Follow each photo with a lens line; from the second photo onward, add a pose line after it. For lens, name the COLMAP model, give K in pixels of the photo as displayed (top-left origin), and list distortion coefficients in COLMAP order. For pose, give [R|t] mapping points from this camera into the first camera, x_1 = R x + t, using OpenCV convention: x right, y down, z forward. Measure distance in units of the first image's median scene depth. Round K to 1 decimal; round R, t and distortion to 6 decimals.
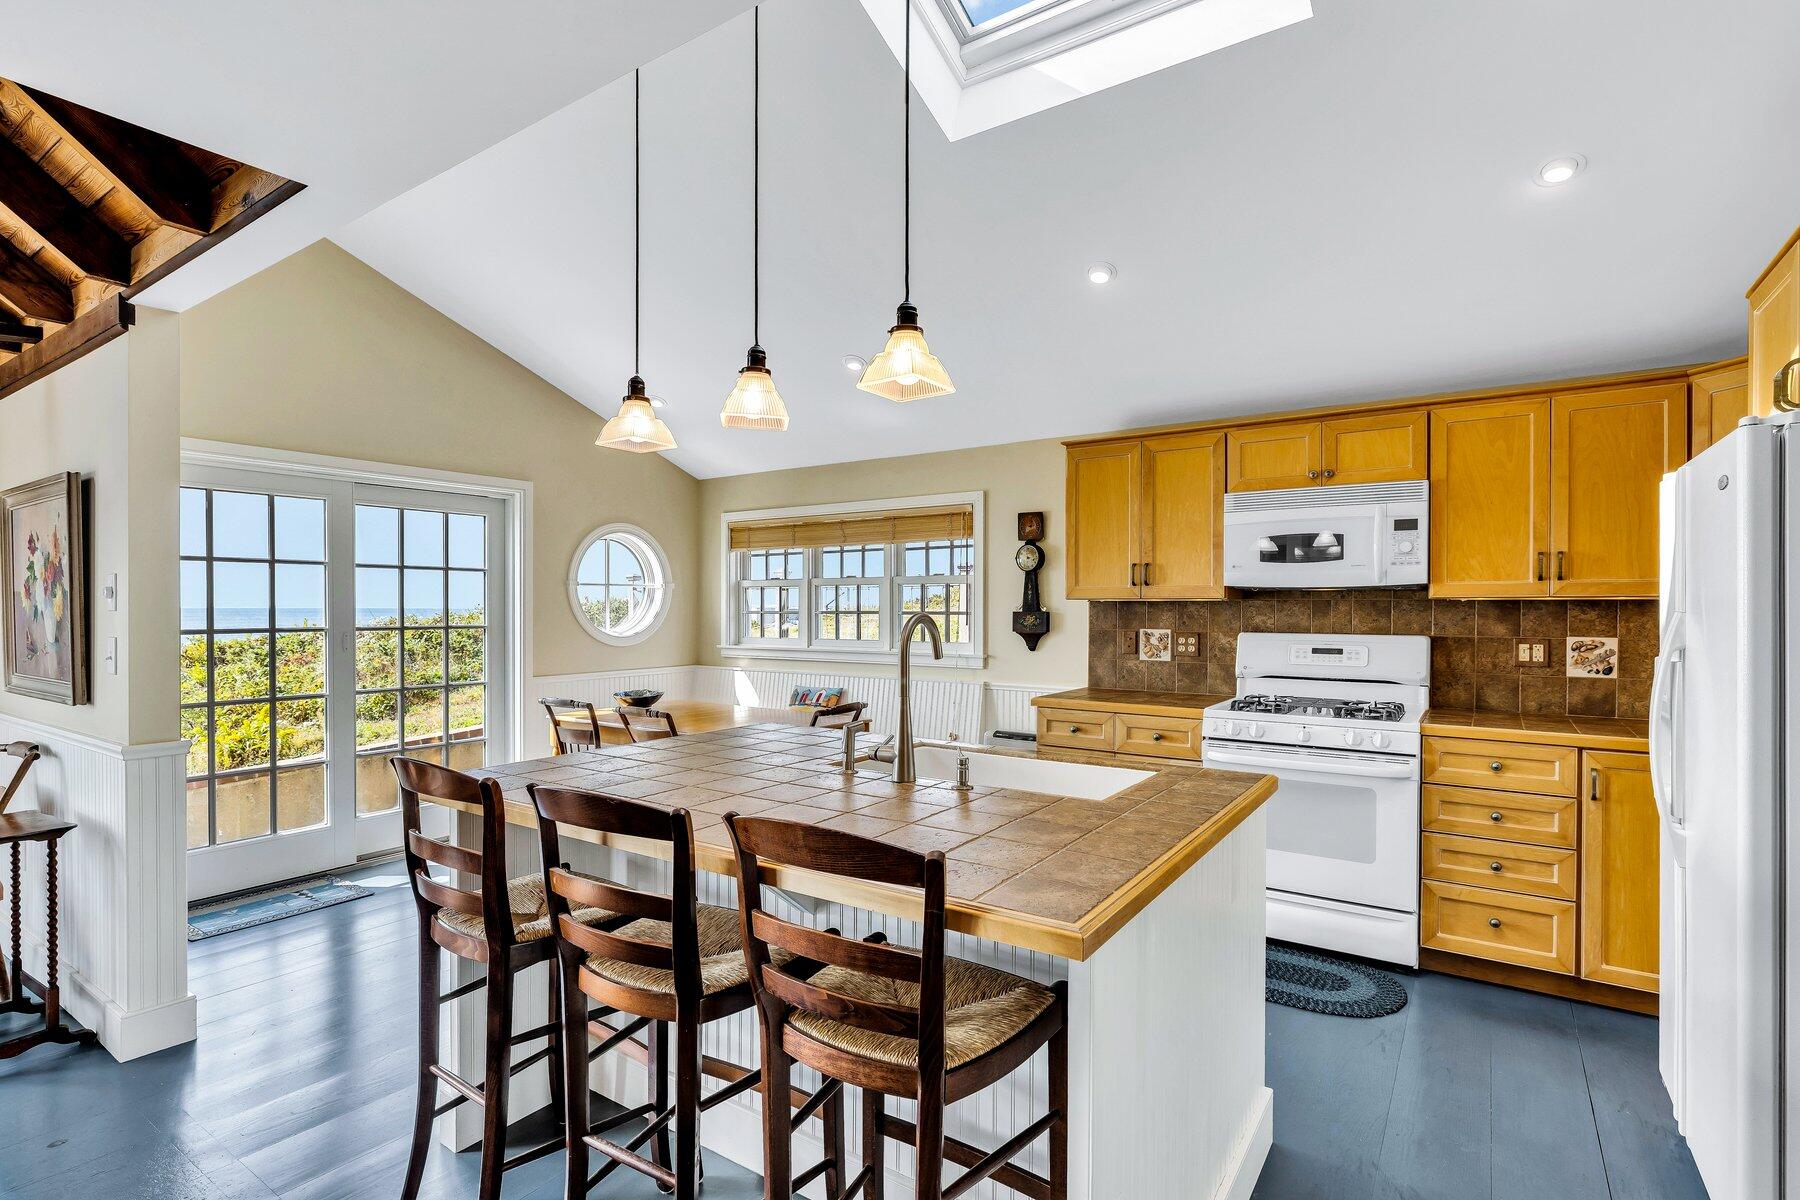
lens RADIAL K [[868.3, 0, 899.2], [0, 868.3, 608.8], [0, 0, 1]] dist [-0.001961, -0.000504]
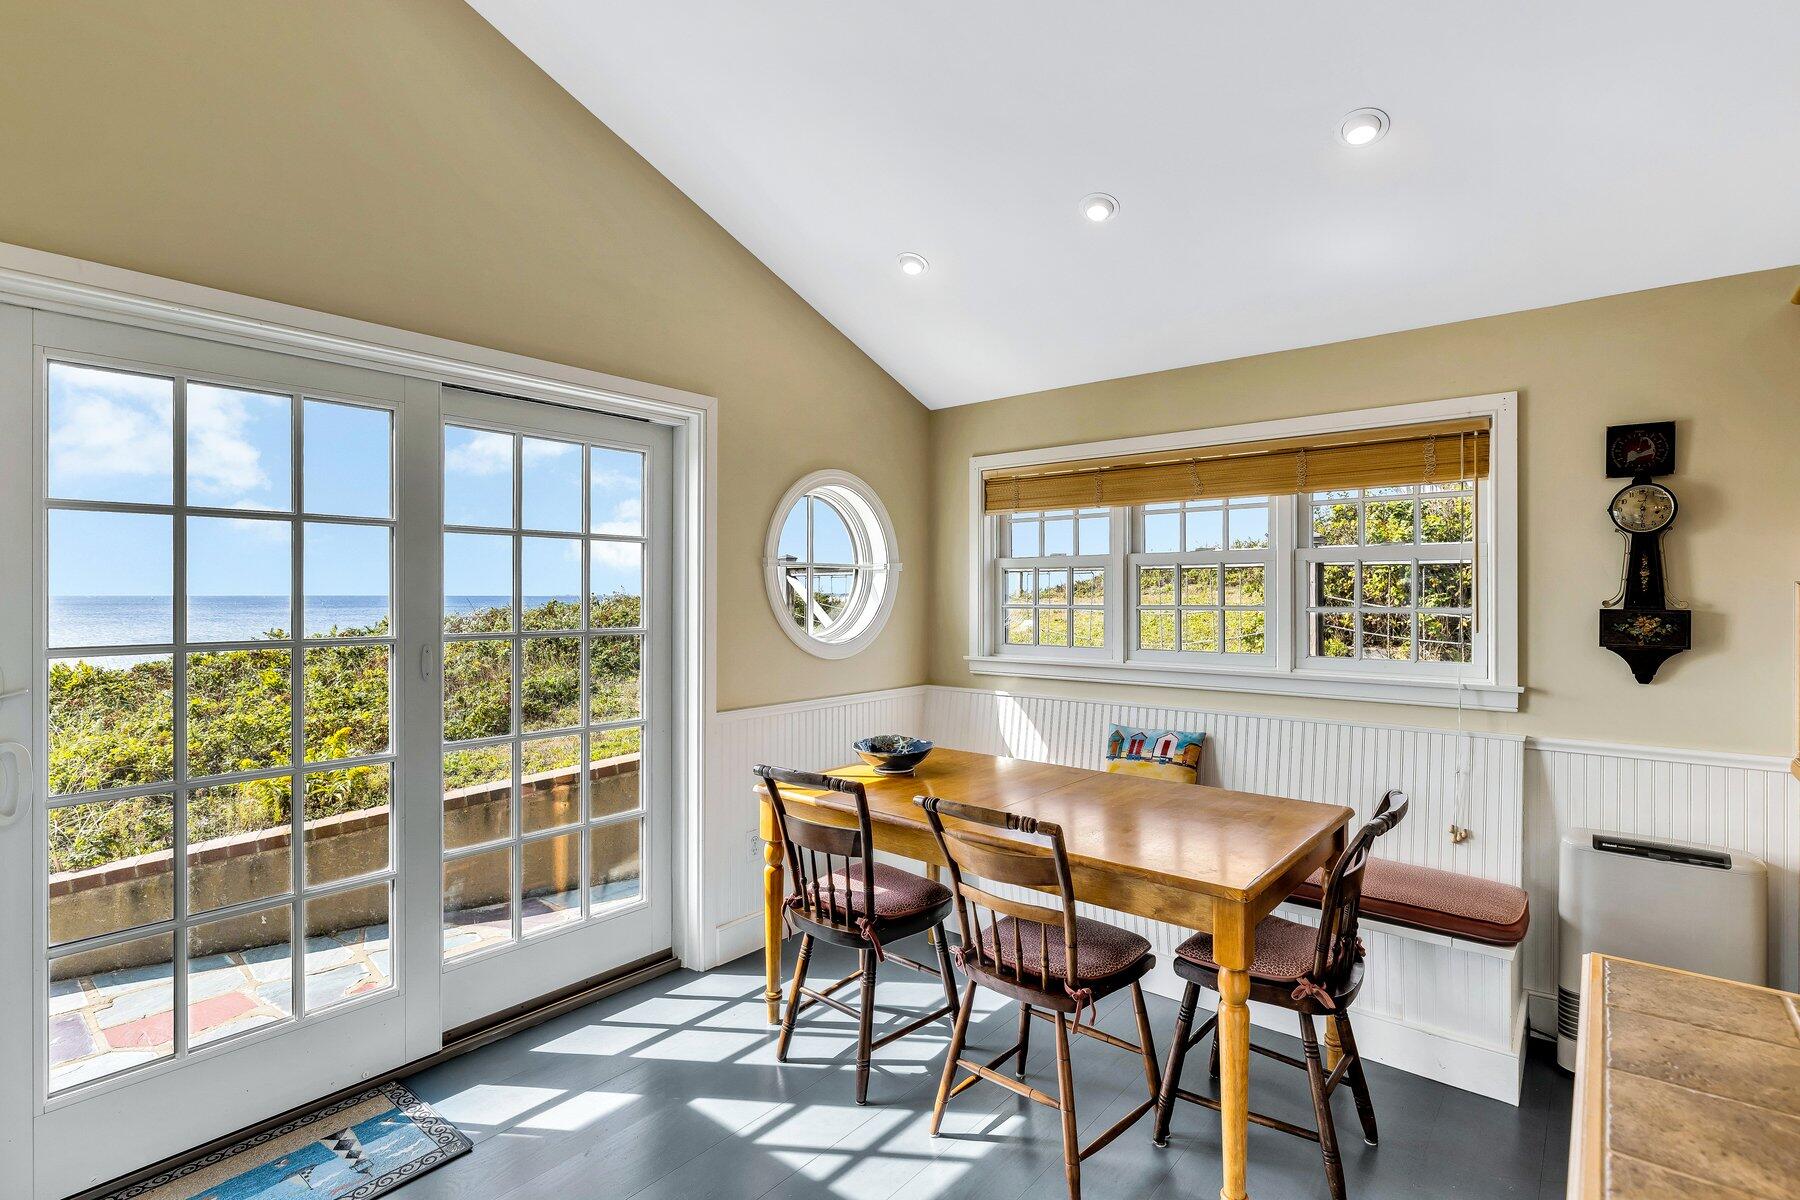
lens RADIAL K [[873.3, 0, 895.2], [0, 873.3, 592.8], [0, 0, 1]] dist [0.002007, -0.000136]
pose [[0.995569, 0.000323, -0.094030, -0.242683], [-0.000786, 0.999988, -0.004879, -0.003779], [0.094027, 0.004931, 0.995557, 0.400157]]
